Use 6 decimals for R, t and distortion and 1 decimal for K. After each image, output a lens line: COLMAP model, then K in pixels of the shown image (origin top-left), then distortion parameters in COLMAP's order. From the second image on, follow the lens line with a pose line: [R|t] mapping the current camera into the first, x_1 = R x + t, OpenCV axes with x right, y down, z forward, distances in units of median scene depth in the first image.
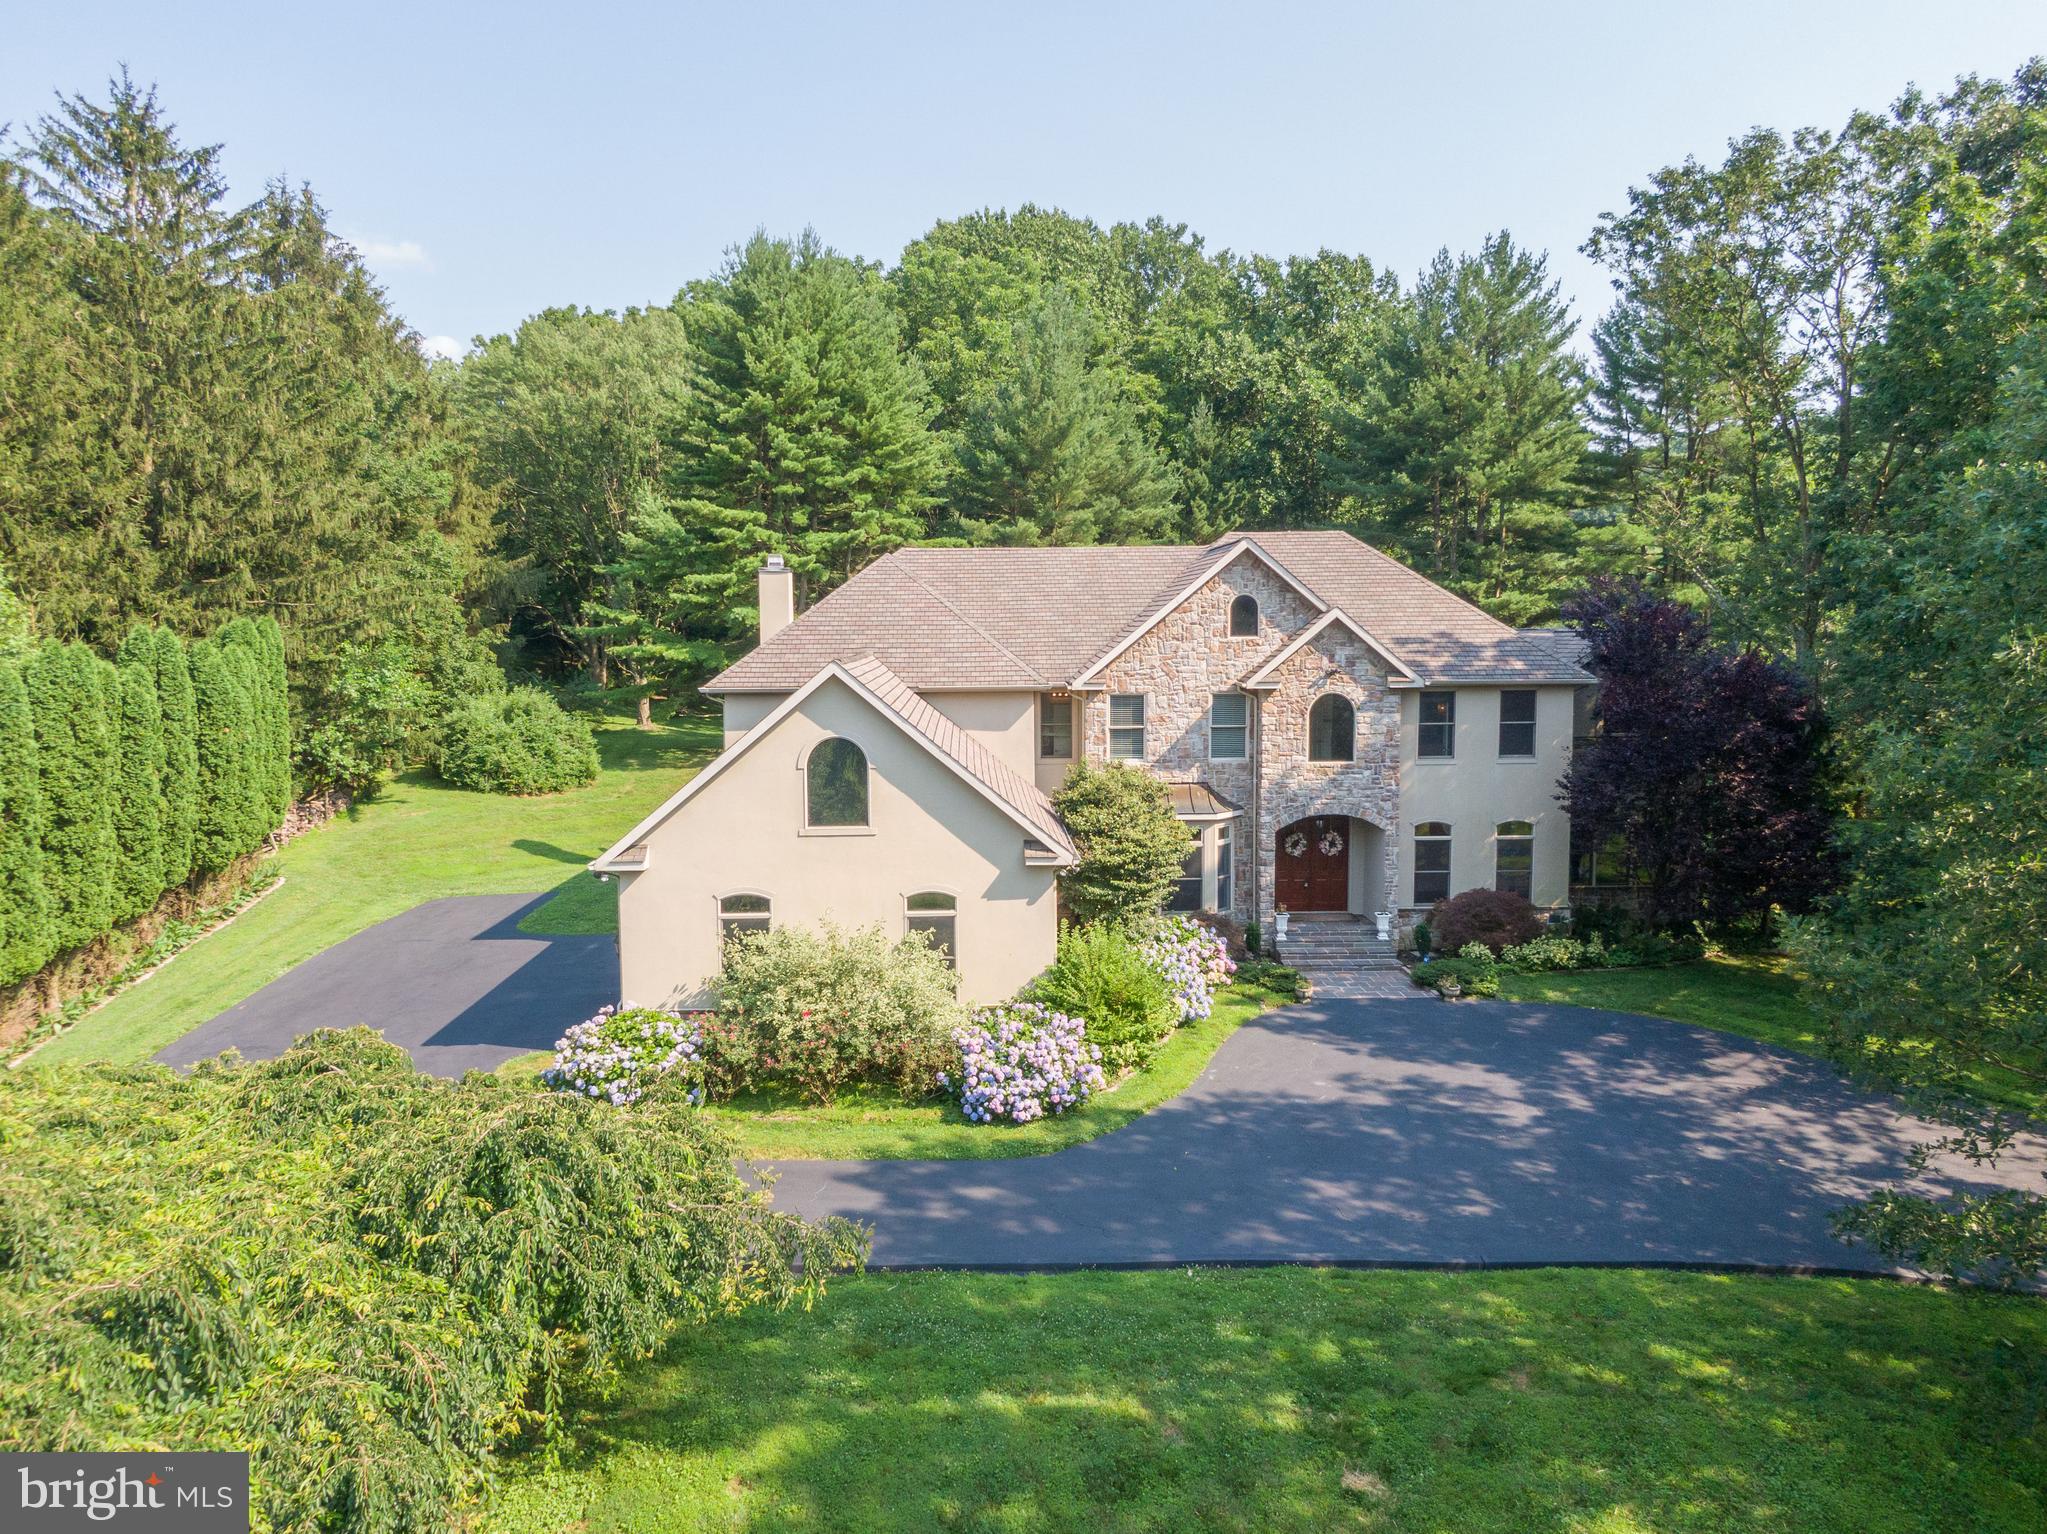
lens RADIAL K [[1458.1, 0, 1018.6], [0, 1458.1, 760.3], [0, 0, 1]] dist [0.024964, -0.056911]
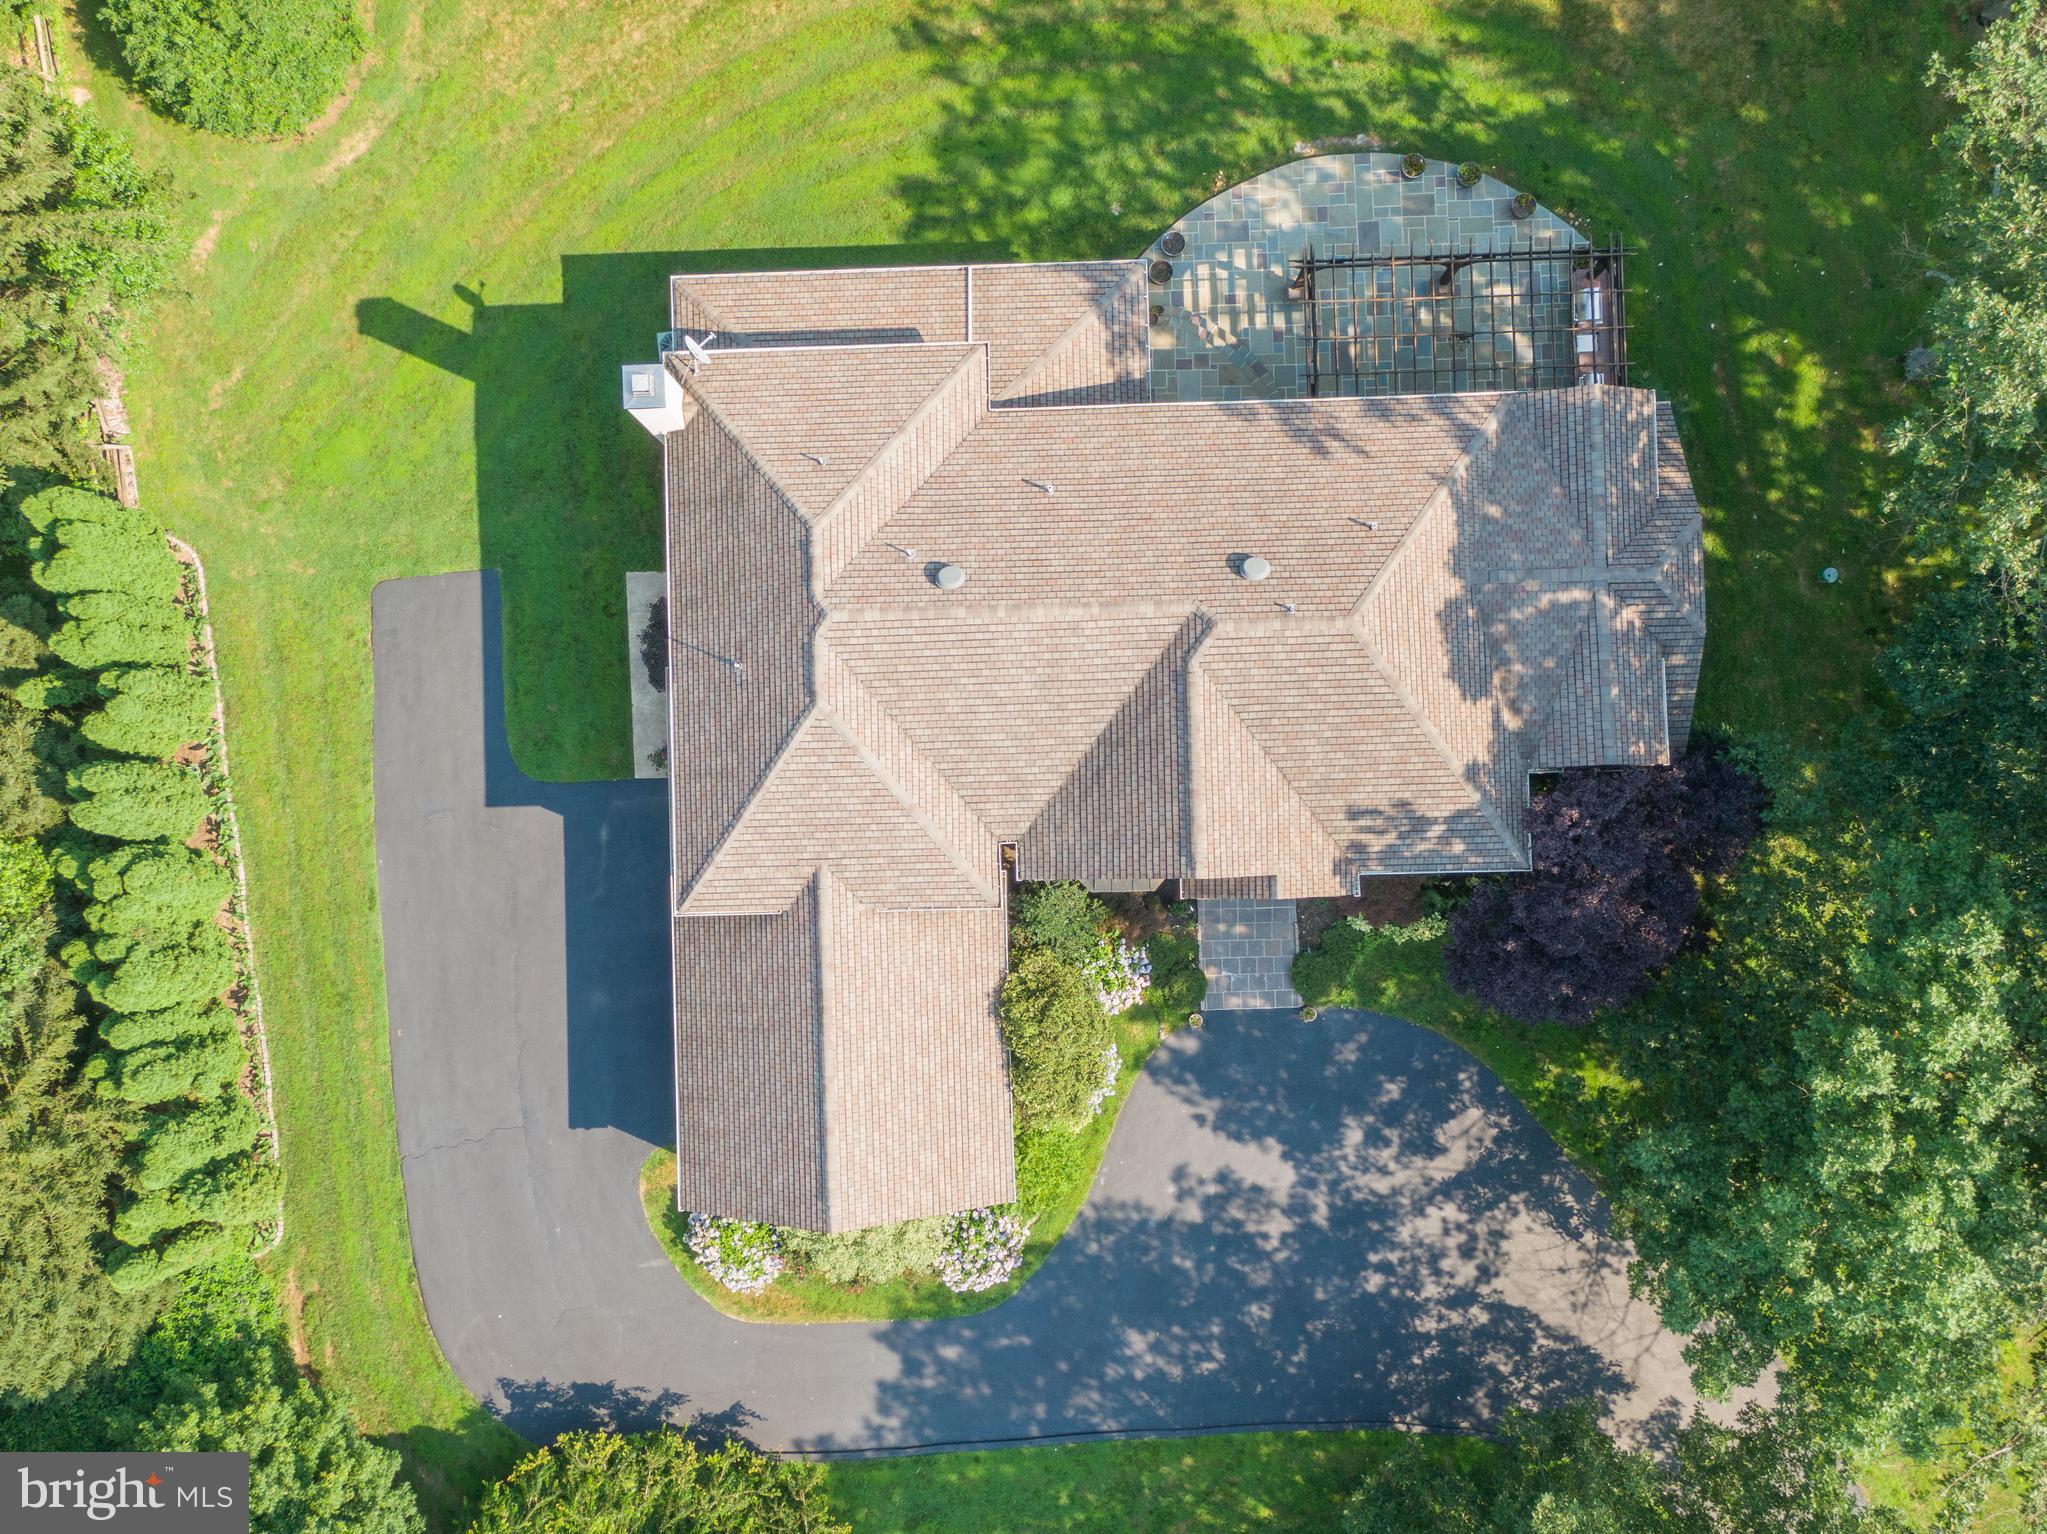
lens RADIAL K [[1909.8, 0, 1006.8], [0, 1909.8, 786.1], [0, 0, 1]] dist [0.048929, 0.000000]
pose [[0.999786, 0.016210, -0.012821, 0.039517], [0.010131, 0.156348, 0.987650, -1.422781], [0.018014, -0.987569, 0.156150, 0.829927]]
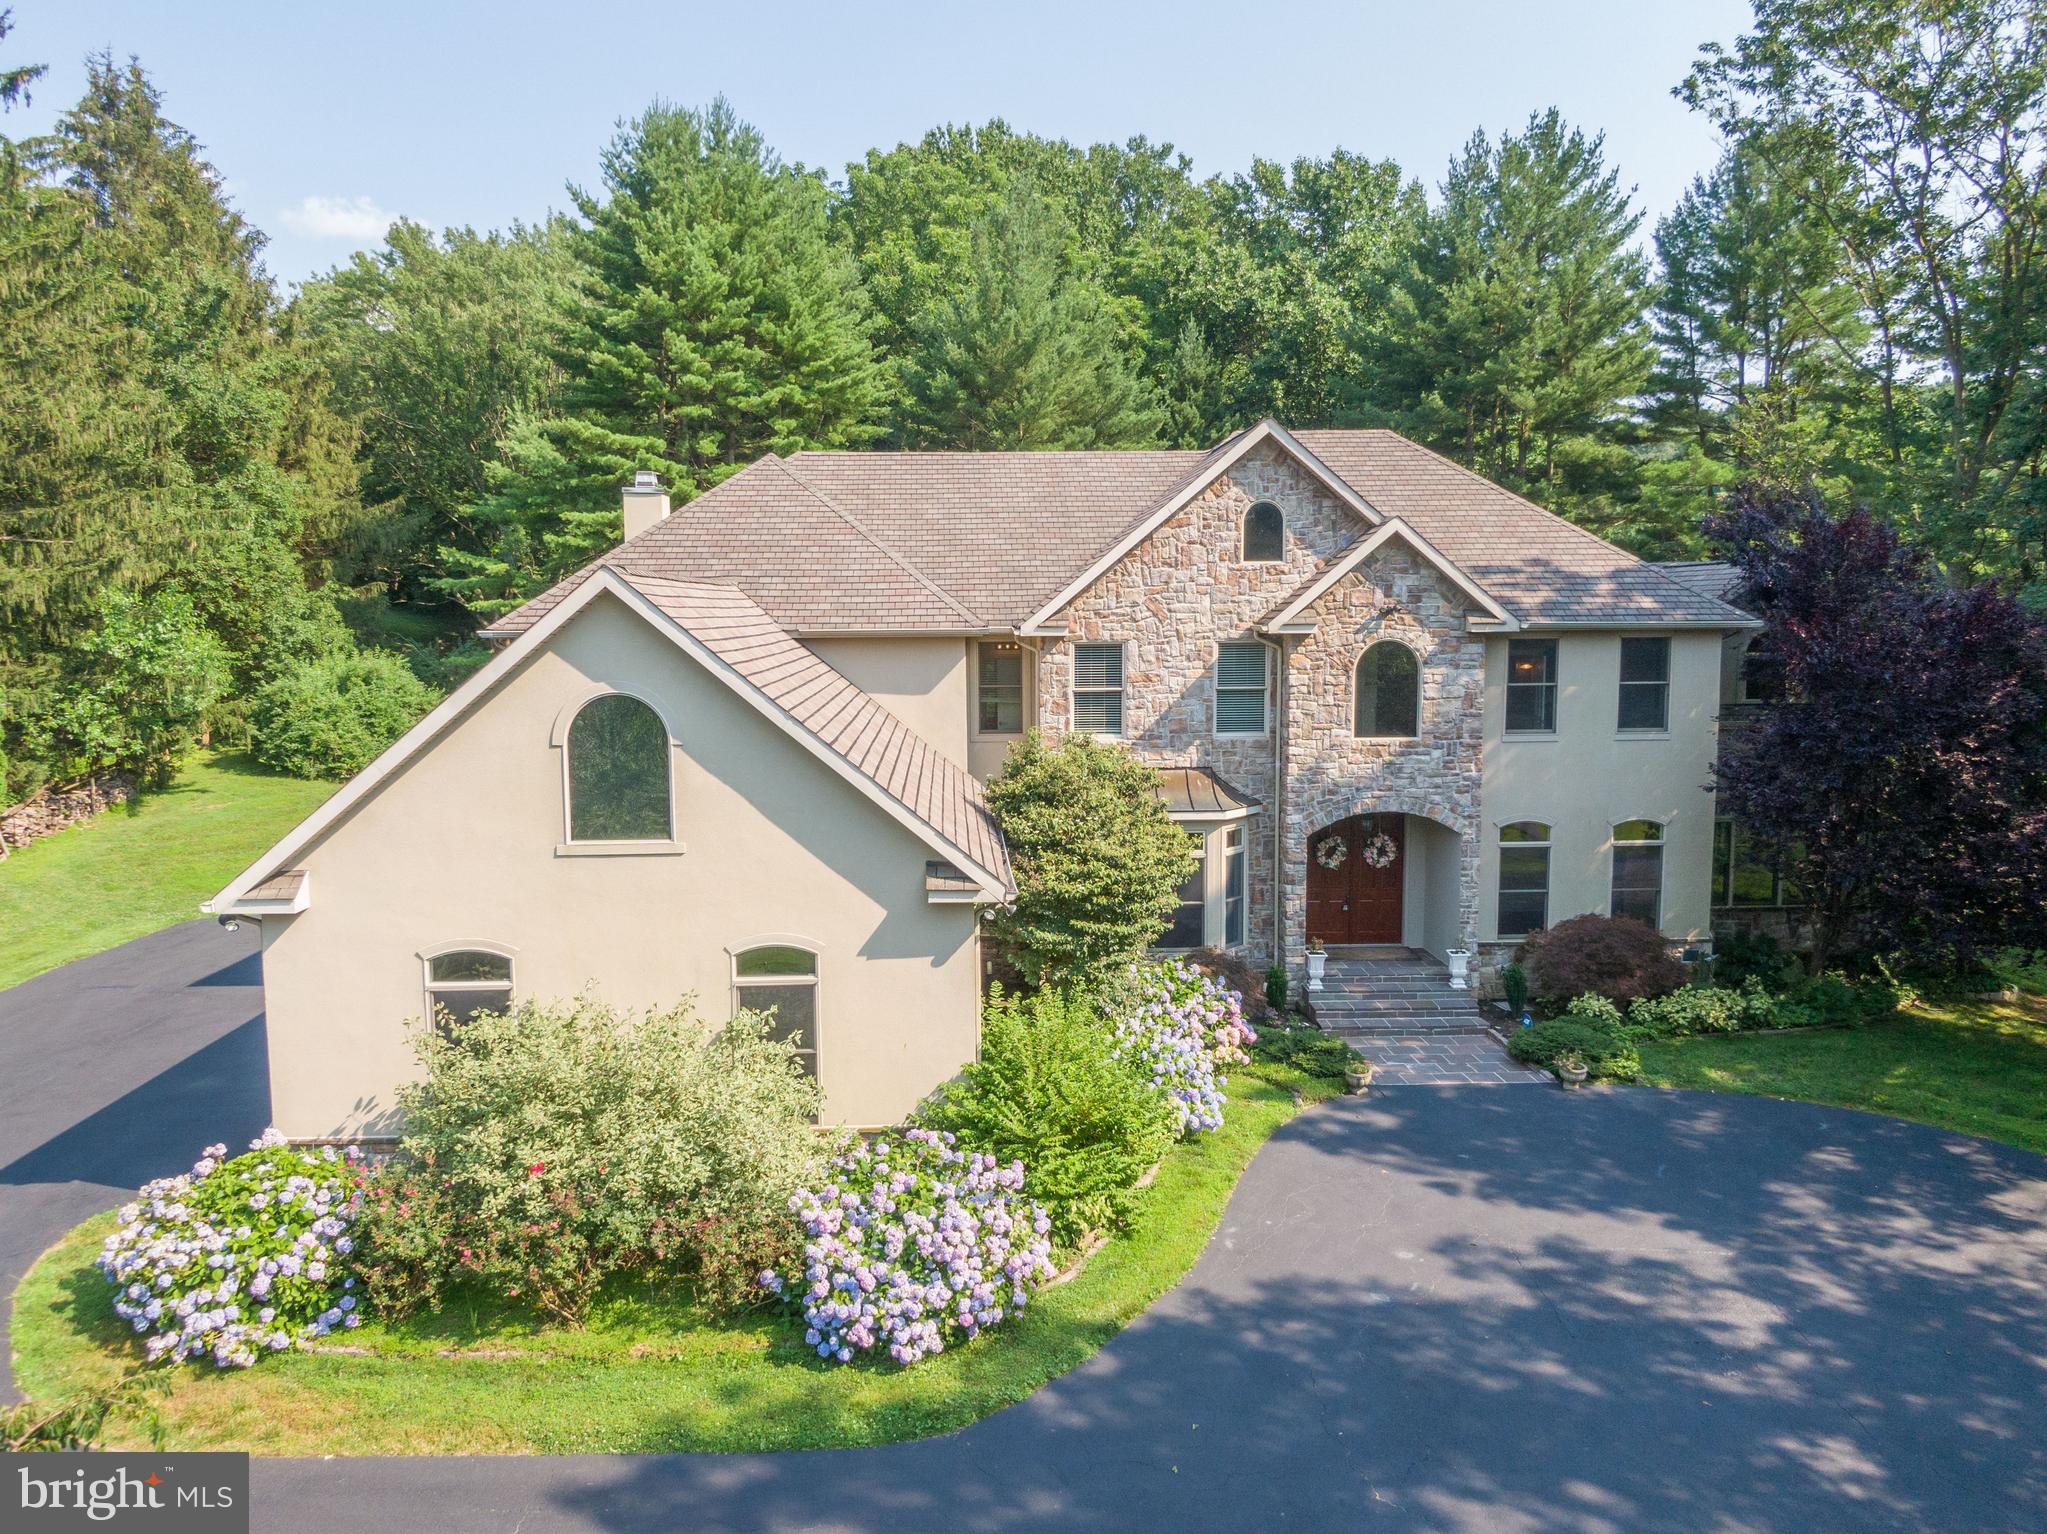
lens RADIAL K [[1428.9, 0, 1008.3], [0, 1428.9, 758.2], [0, 0, 1]] dist [0.002723, -0.007513]
pose [[0.999994, -0.000840, 0.003448, 0.027648], [0.000806, 0.999950, 0.009951, 0.003917], [-0.003456, -0.009948, 0.999945, 0.302339]]
